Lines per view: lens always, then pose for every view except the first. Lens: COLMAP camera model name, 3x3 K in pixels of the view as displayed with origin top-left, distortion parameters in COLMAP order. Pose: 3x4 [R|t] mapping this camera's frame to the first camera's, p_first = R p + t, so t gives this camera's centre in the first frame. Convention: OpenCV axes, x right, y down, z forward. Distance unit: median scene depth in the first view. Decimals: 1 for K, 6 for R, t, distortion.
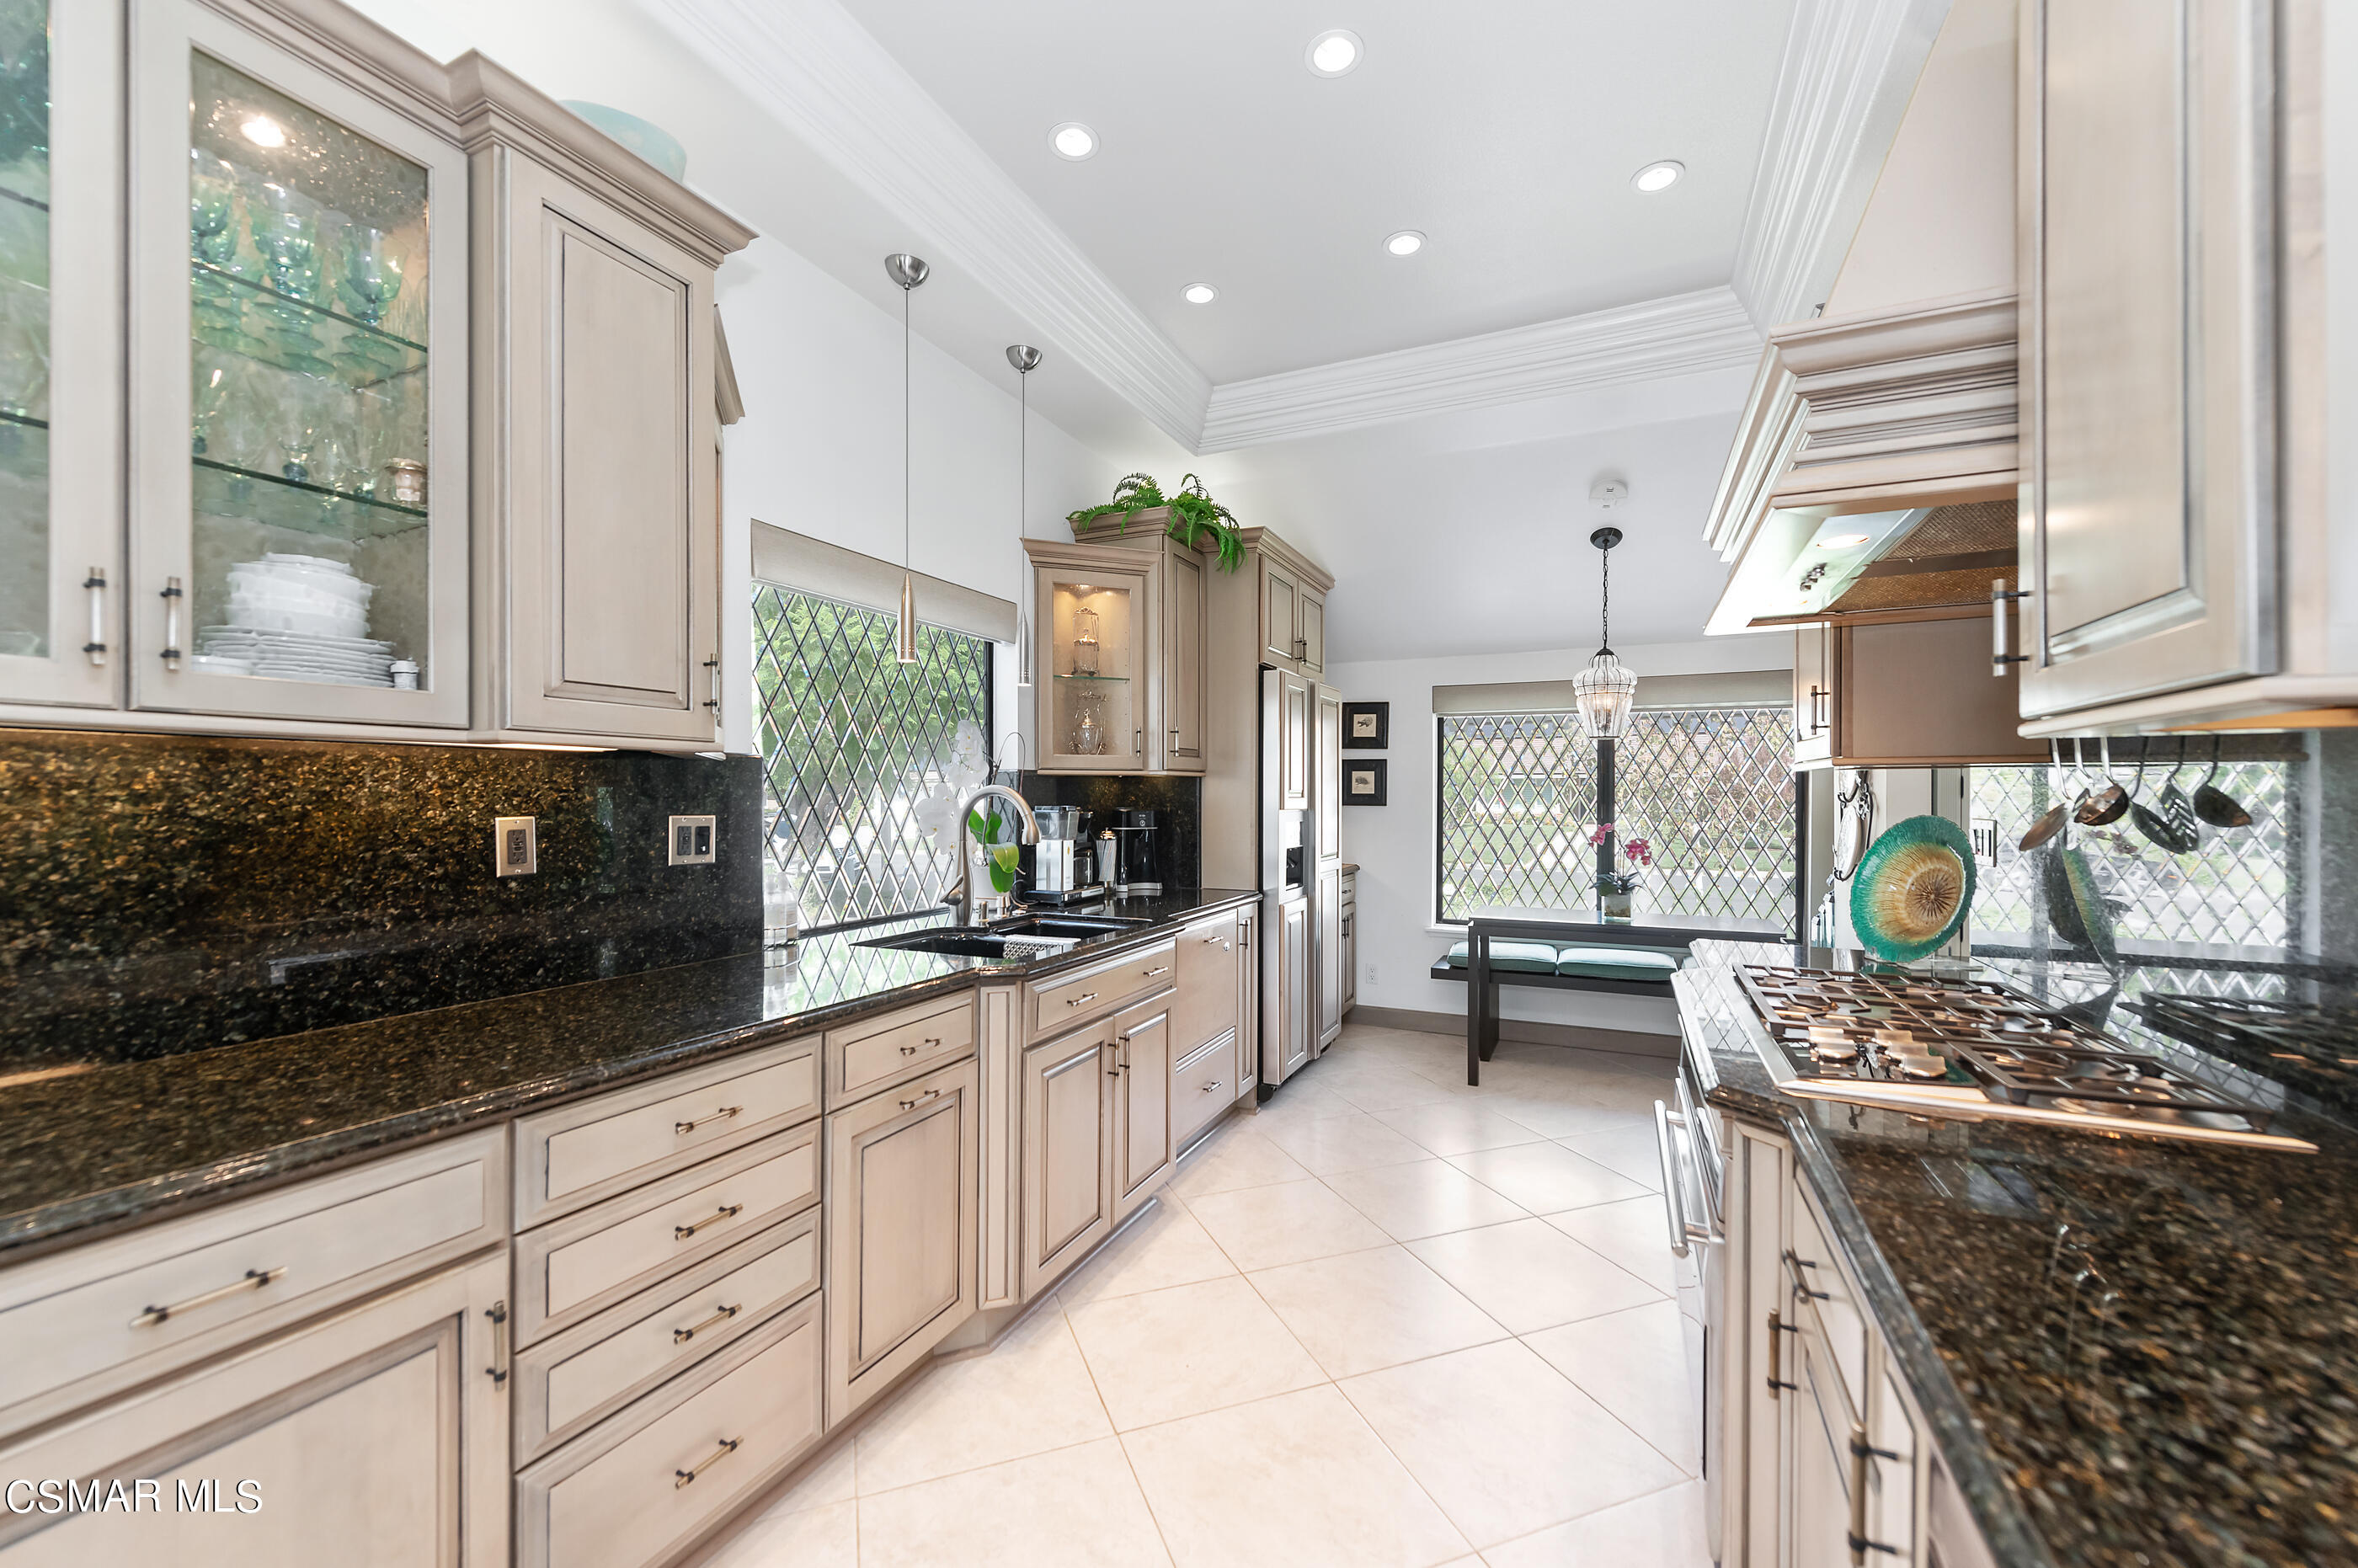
lens RADIAL K [[934.0, 0, 1186.6], [0, 934.0, 797.6], [0, 0, 1]] dist [0.004518, -0.000163]
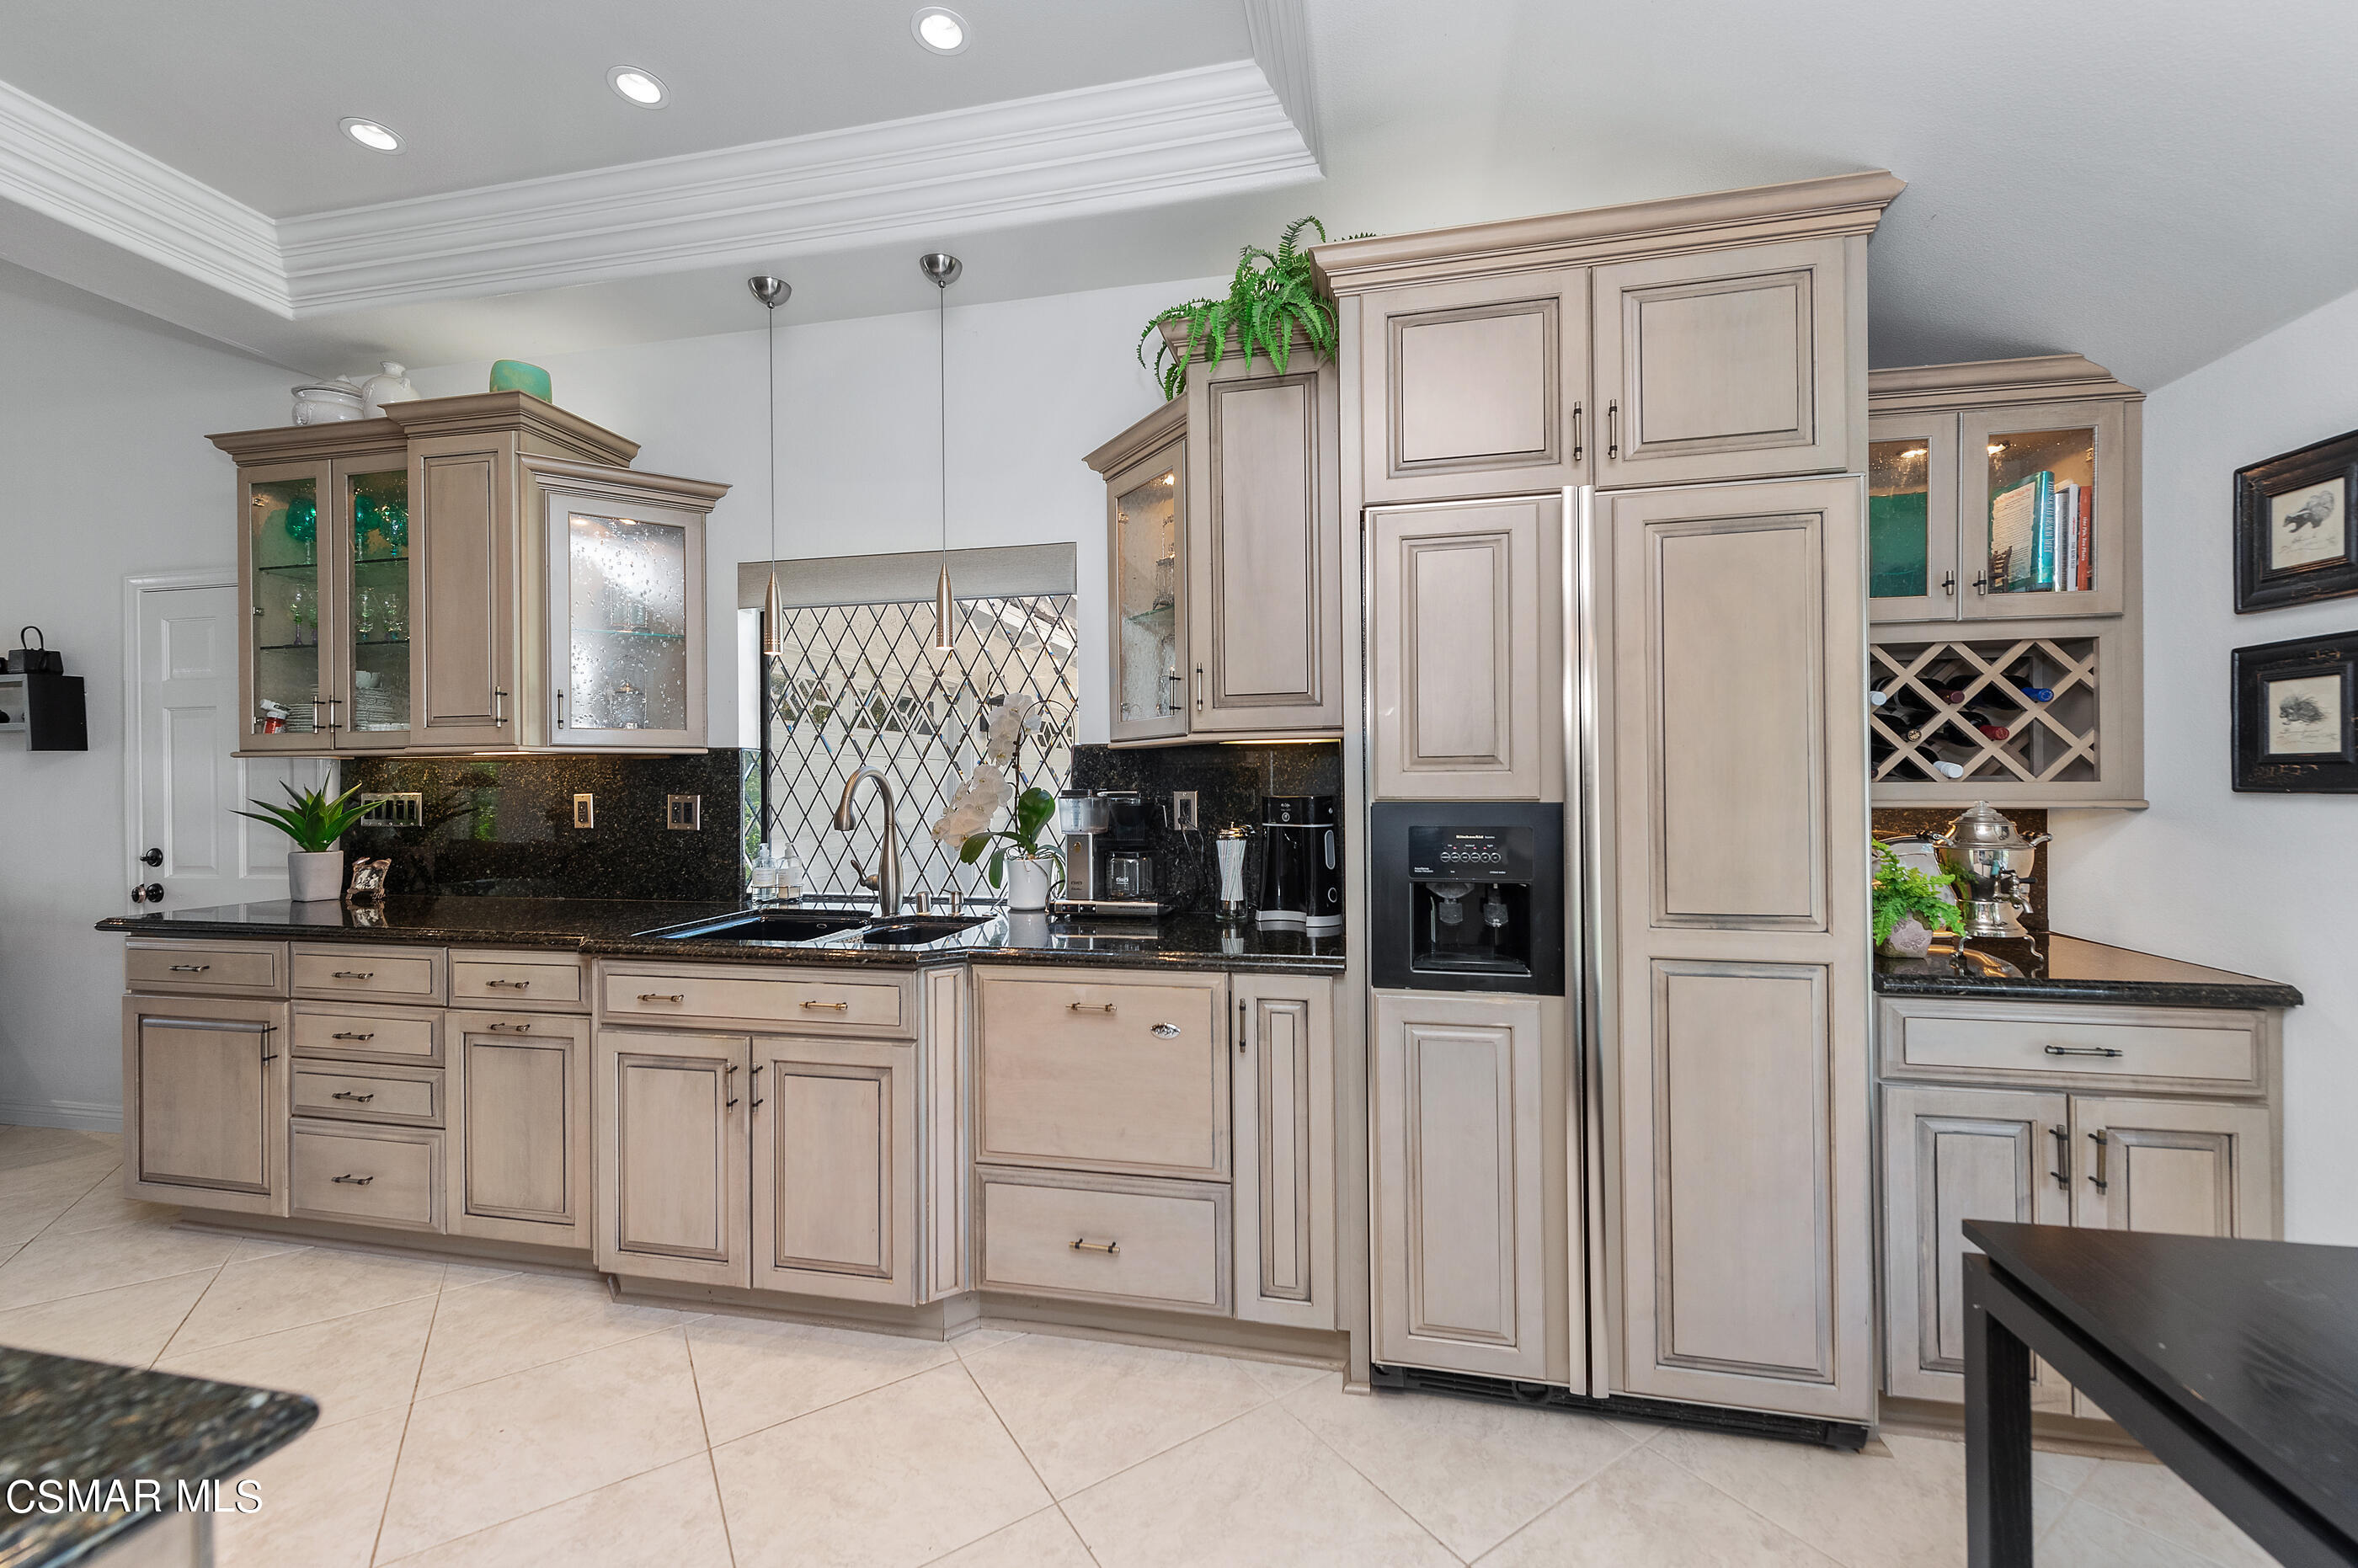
lens RADIAL K [[934.0, 0, 1186.7], [0, 934.0, 784.3], [0, 0, 1]] dist [0.004518, -0.000163]
pose [[0.224554, -0.006094, -0.974443, 0.525638], [0.004619, 0.999976, -0.005190, 0.007796], [0.974451, -0.003336, 0.224577, 0.752245]]
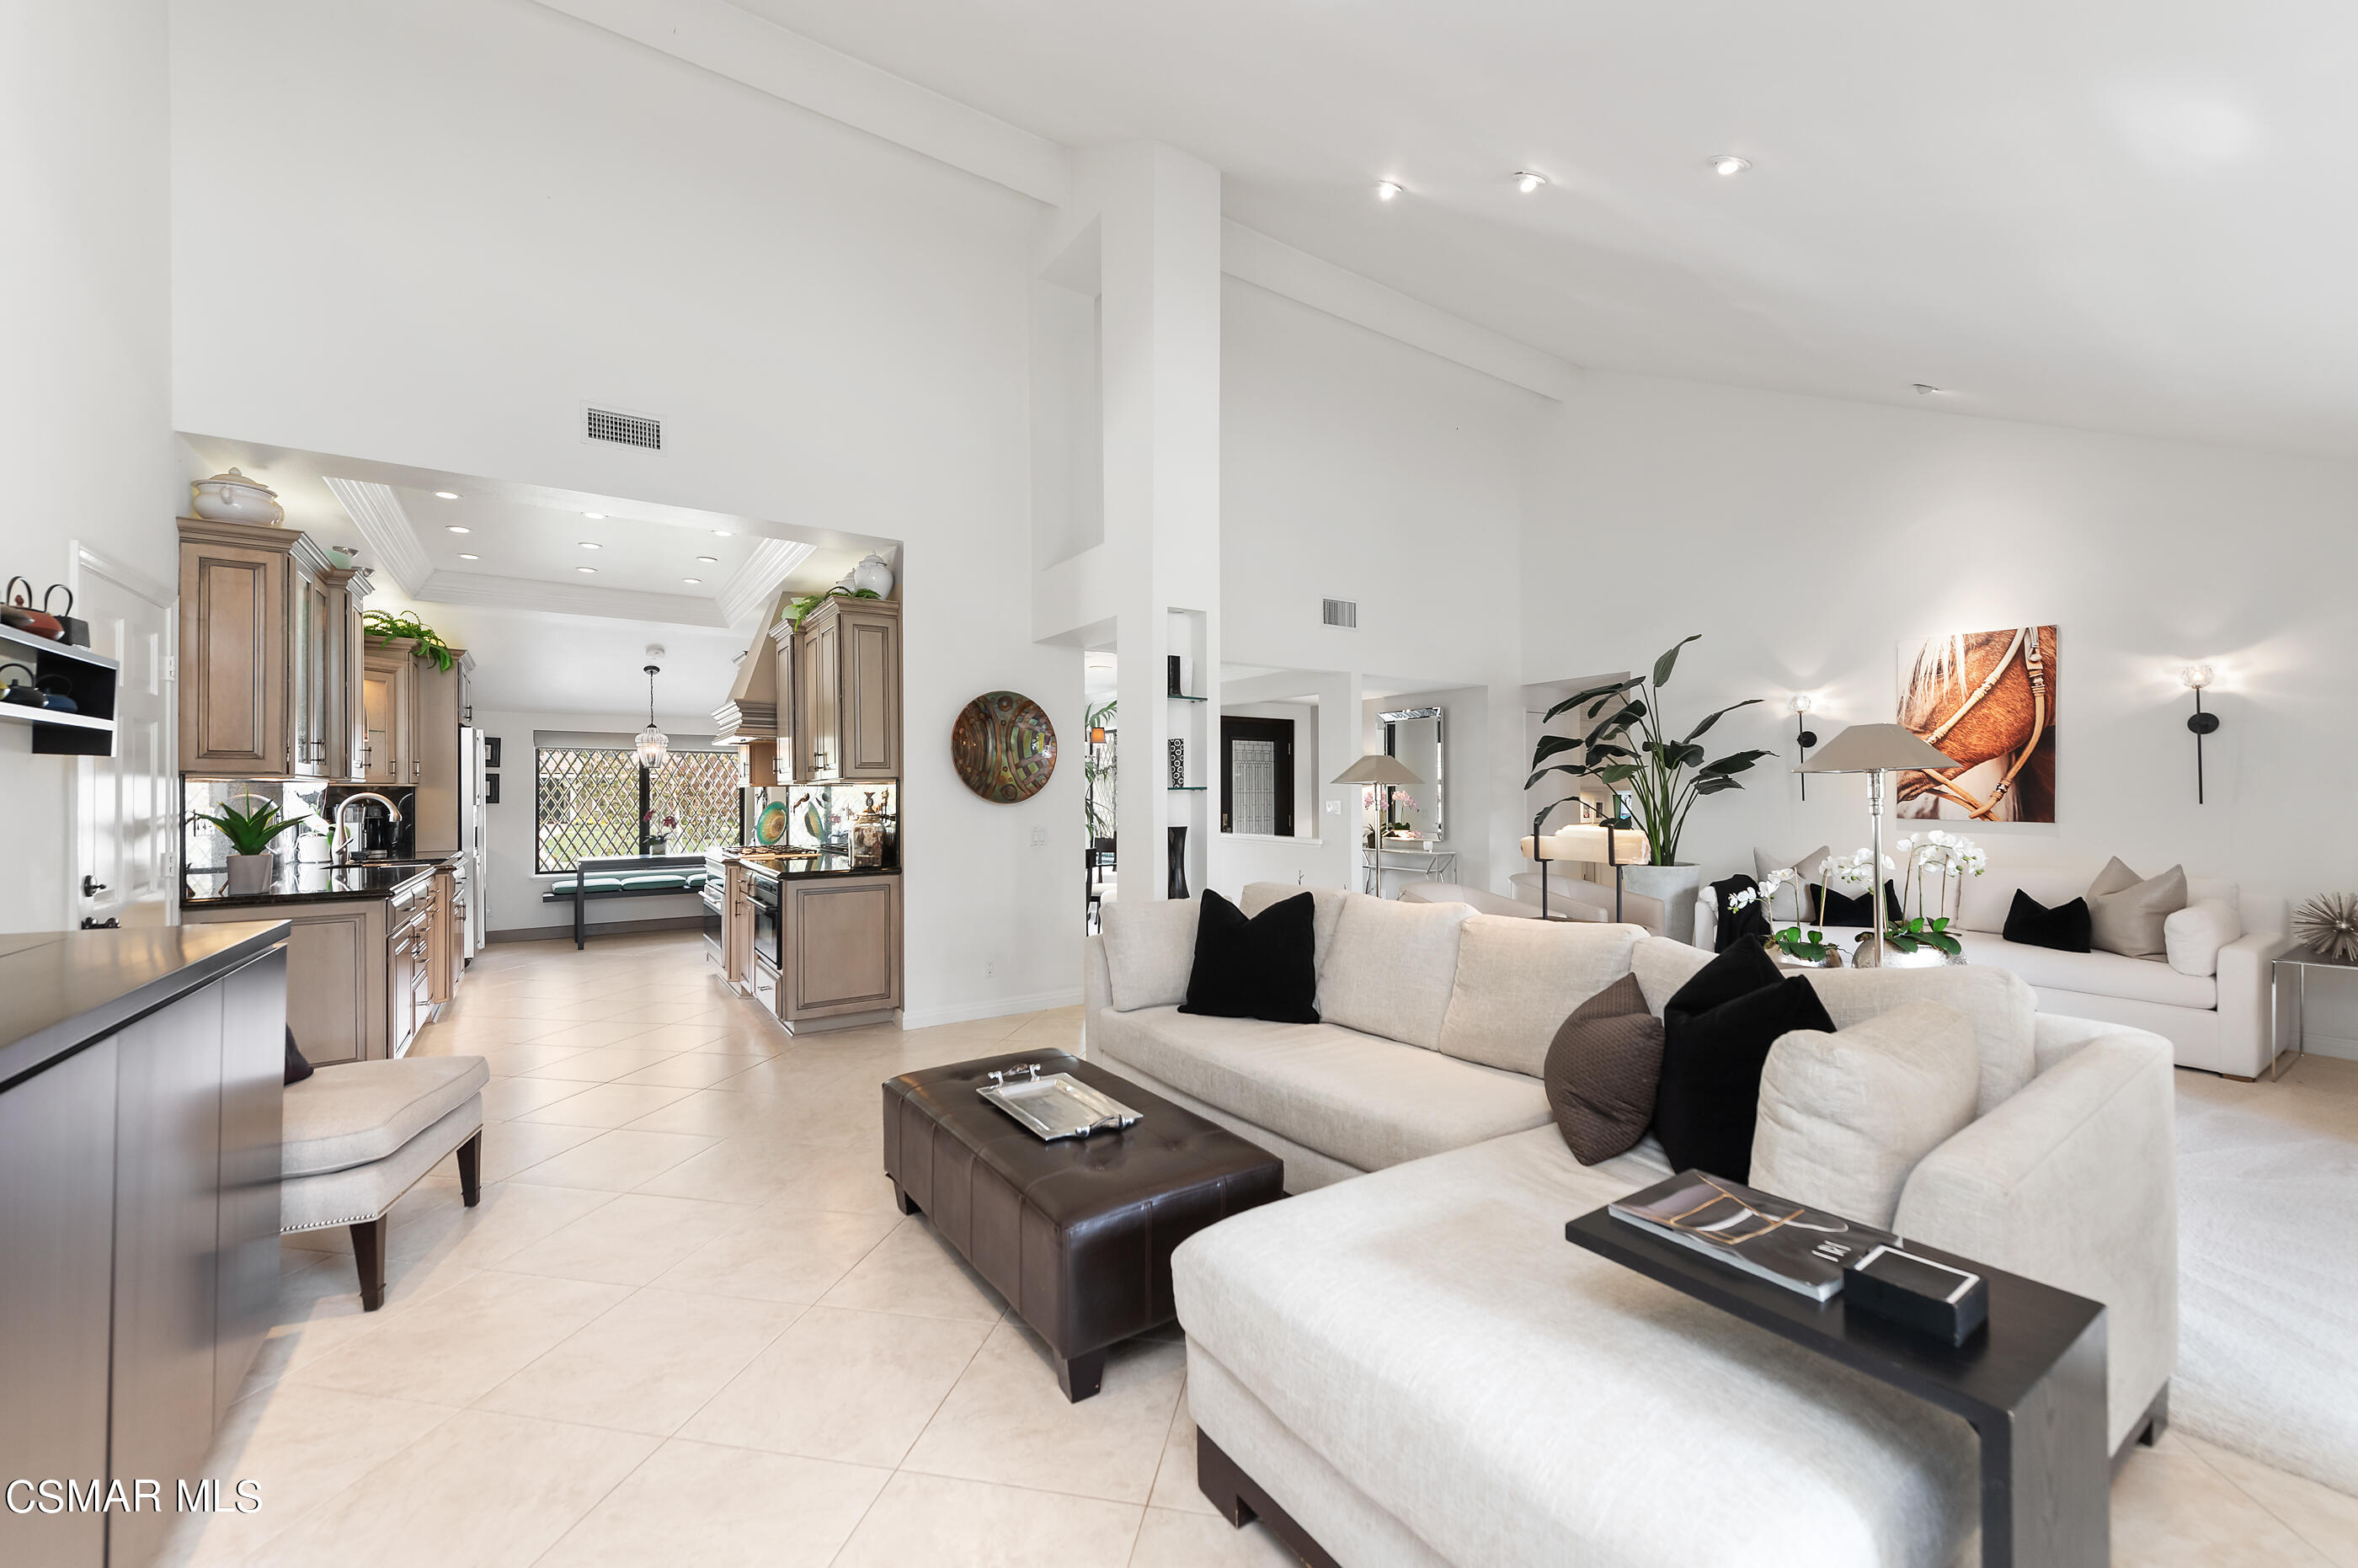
lens RADIAL K [[934.0, 0, 1178.9], [0, 934.0, 785.8], [0, 0, 1]] dist [0.004518, -0.000163]
pose [[0.522703, -0.005600, 0.852496, -0.688878], [0.010950, 0.999940, -0.000145, -0.010463], [-0.852444, 0.009411, 0.522733, -1.042286]]
